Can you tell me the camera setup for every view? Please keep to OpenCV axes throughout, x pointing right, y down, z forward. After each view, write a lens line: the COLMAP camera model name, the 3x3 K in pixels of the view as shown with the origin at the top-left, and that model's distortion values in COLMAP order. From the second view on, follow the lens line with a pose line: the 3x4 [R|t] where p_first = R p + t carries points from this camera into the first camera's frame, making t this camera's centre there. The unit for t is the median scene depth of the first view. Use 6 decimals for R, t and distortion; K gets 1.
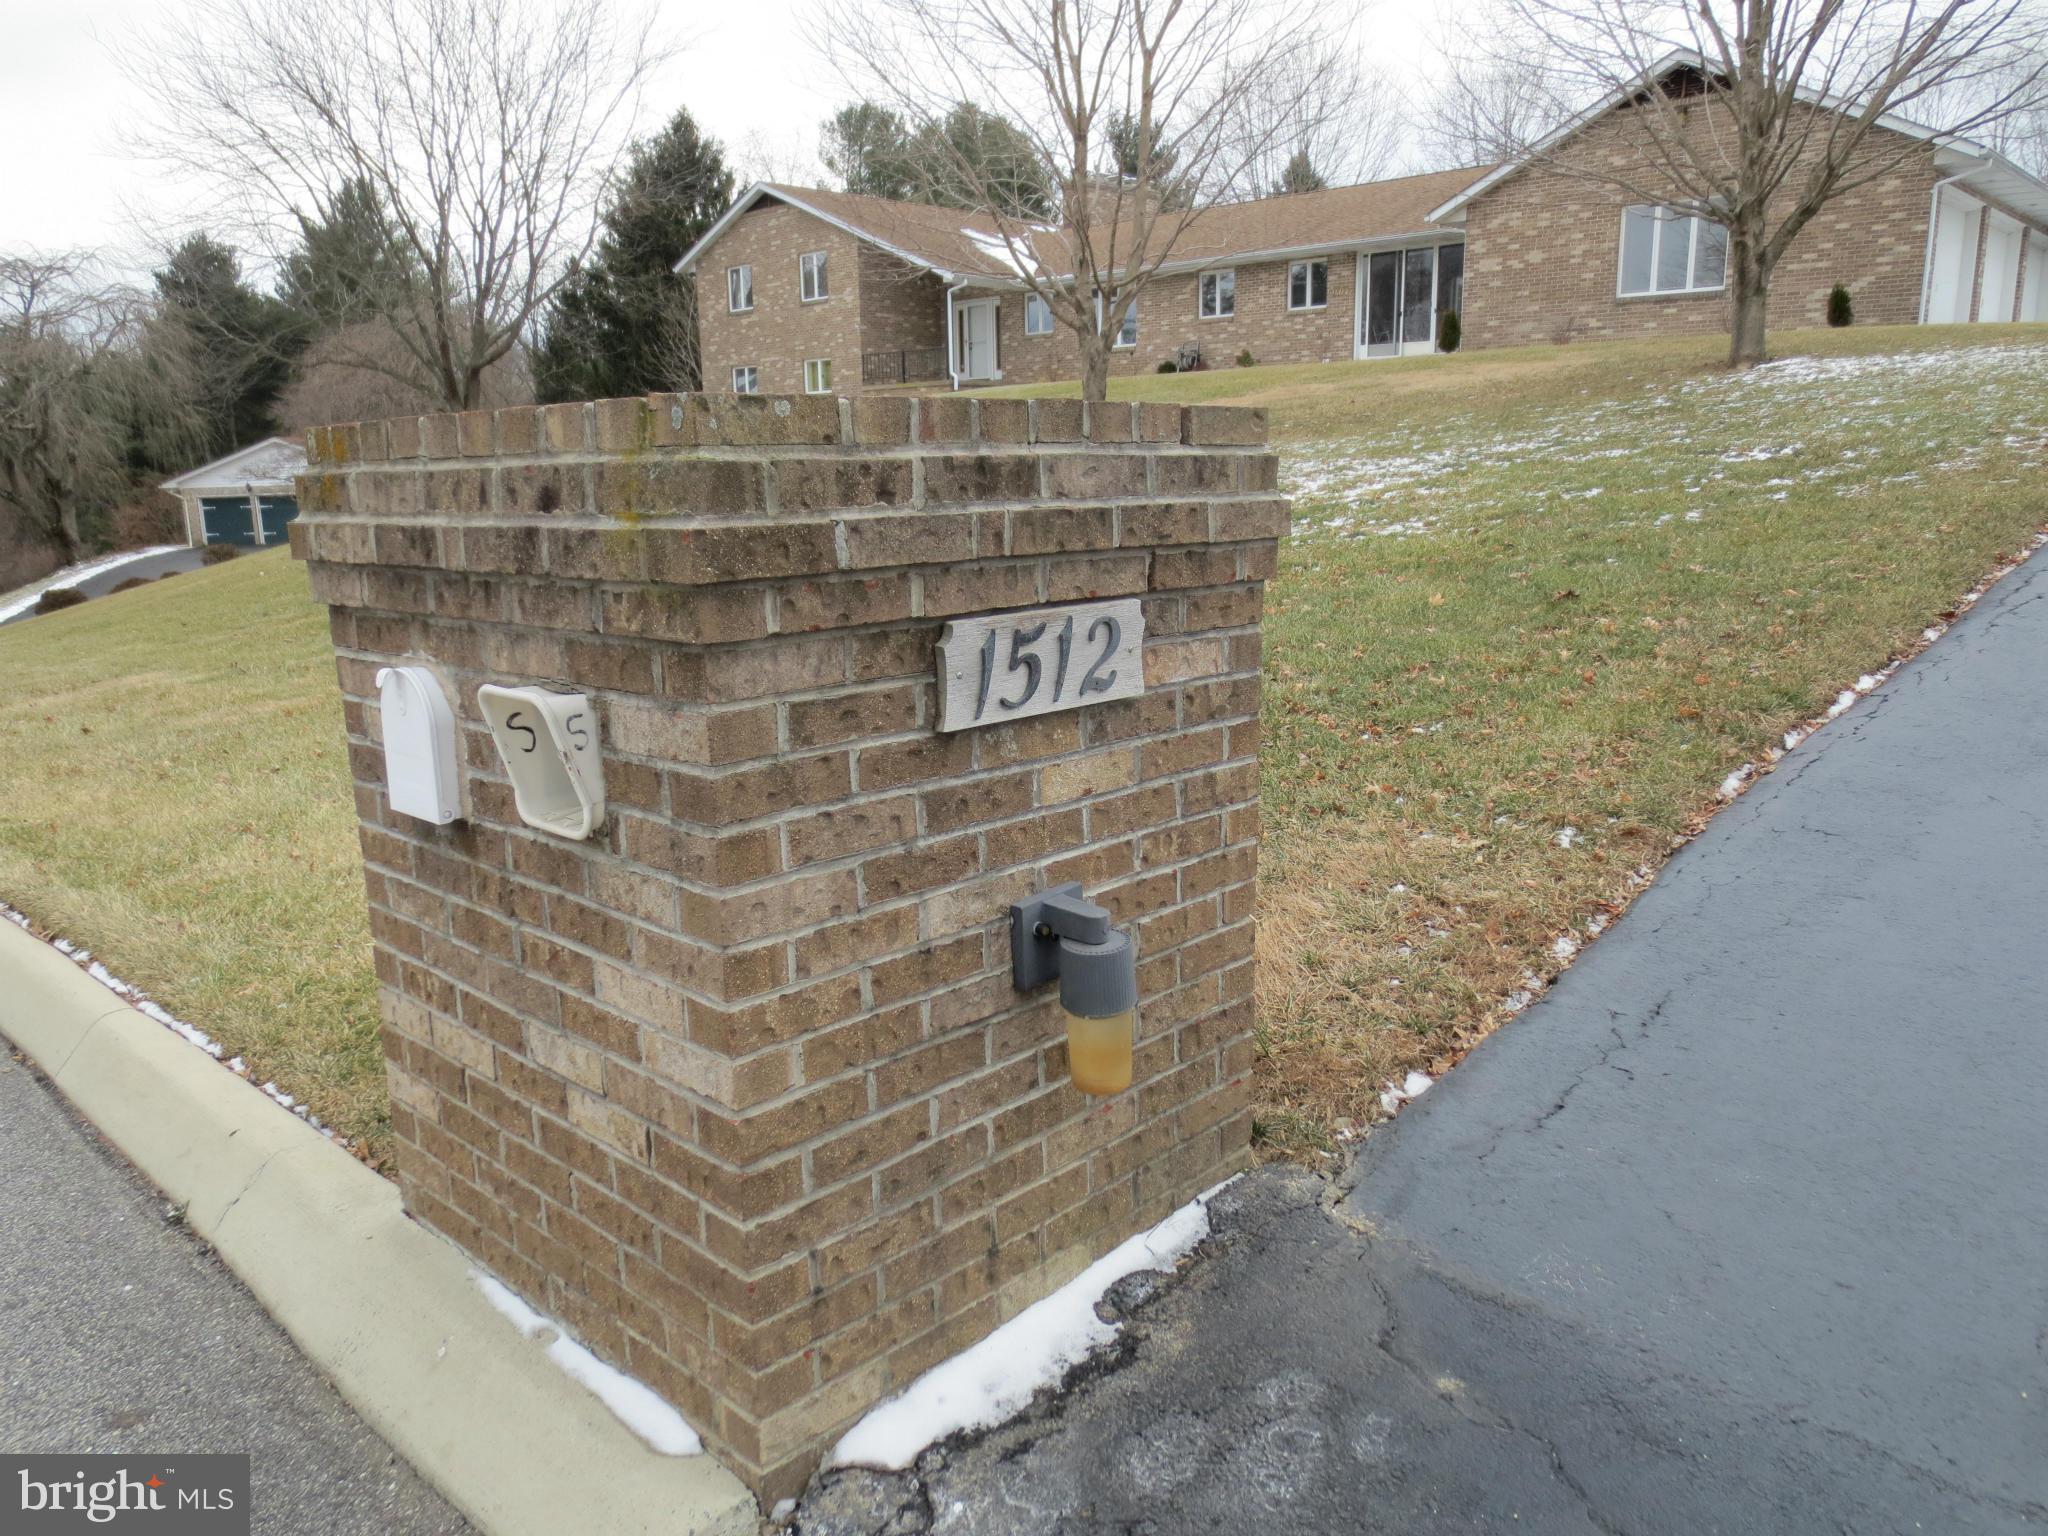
lens RADIAL K [[1465.4, 0, 1022.1], [0, 1465.4, 765.1], [0, 0, 1]] dist [-0.035383, 0.011843]
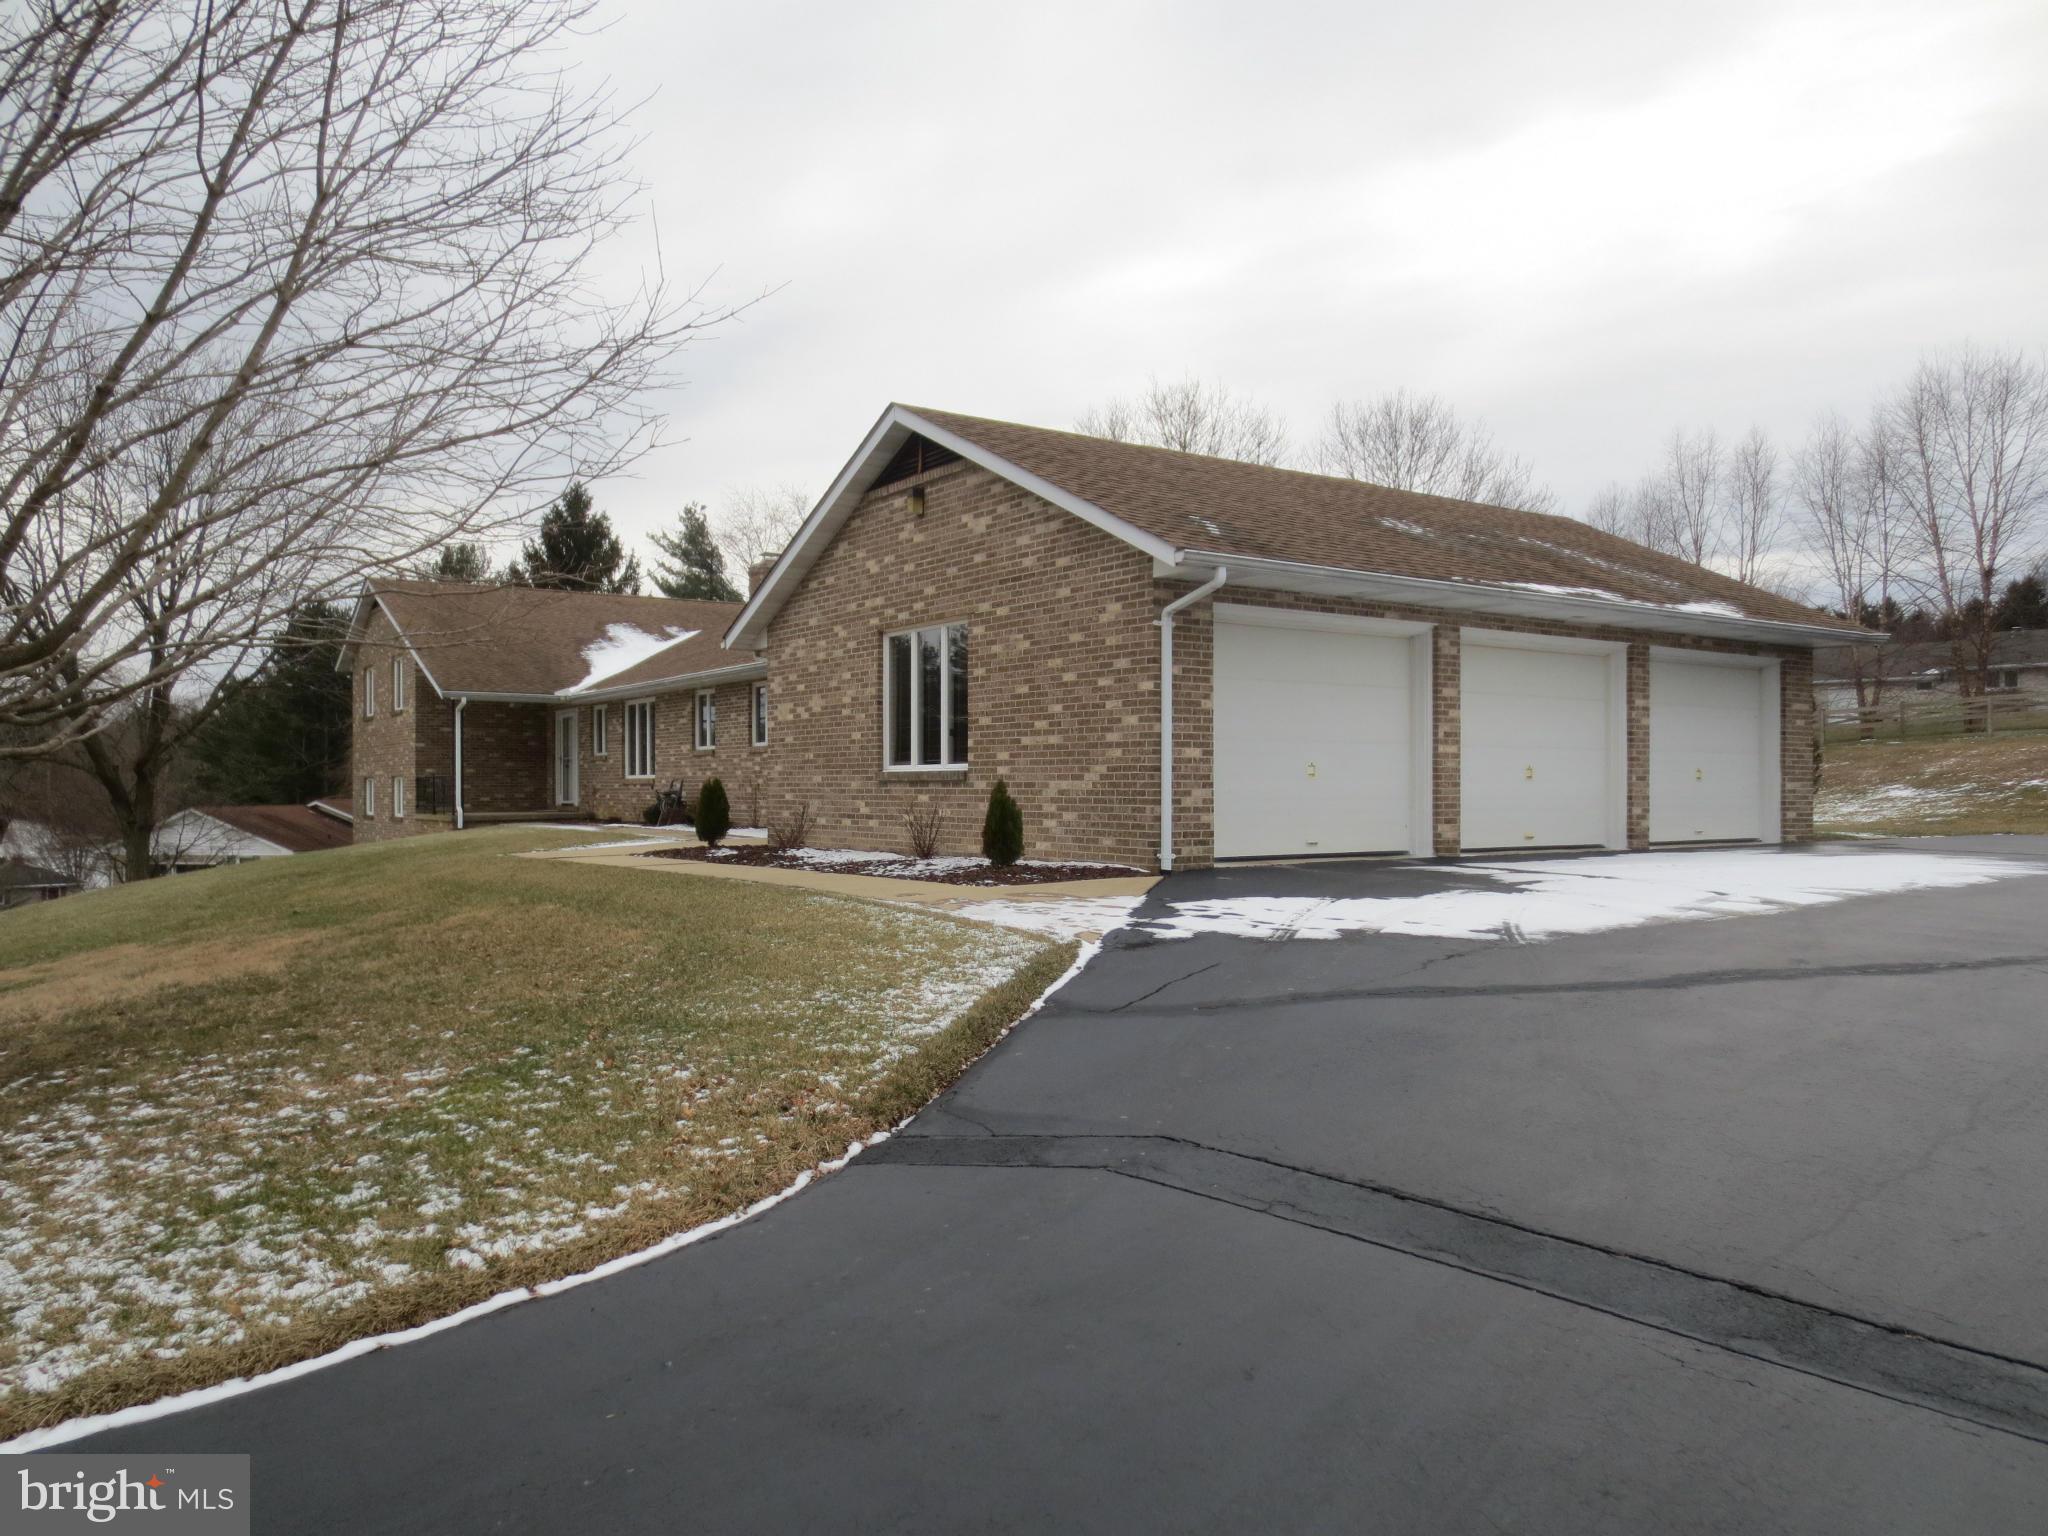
lens RADIAL K [[1465.4, 0, 1026.2], [0, 1465.4, 775.9], [0, 0, 1]] dist [-0.035383, 0.011843]
pose [[0.987507, 0.001553, -0.157569, 0.600996], [-0.034667, 0.977594, -0.207626, -0.199111], [0.153716, 0.210494, 0.965434, 0.413784]]
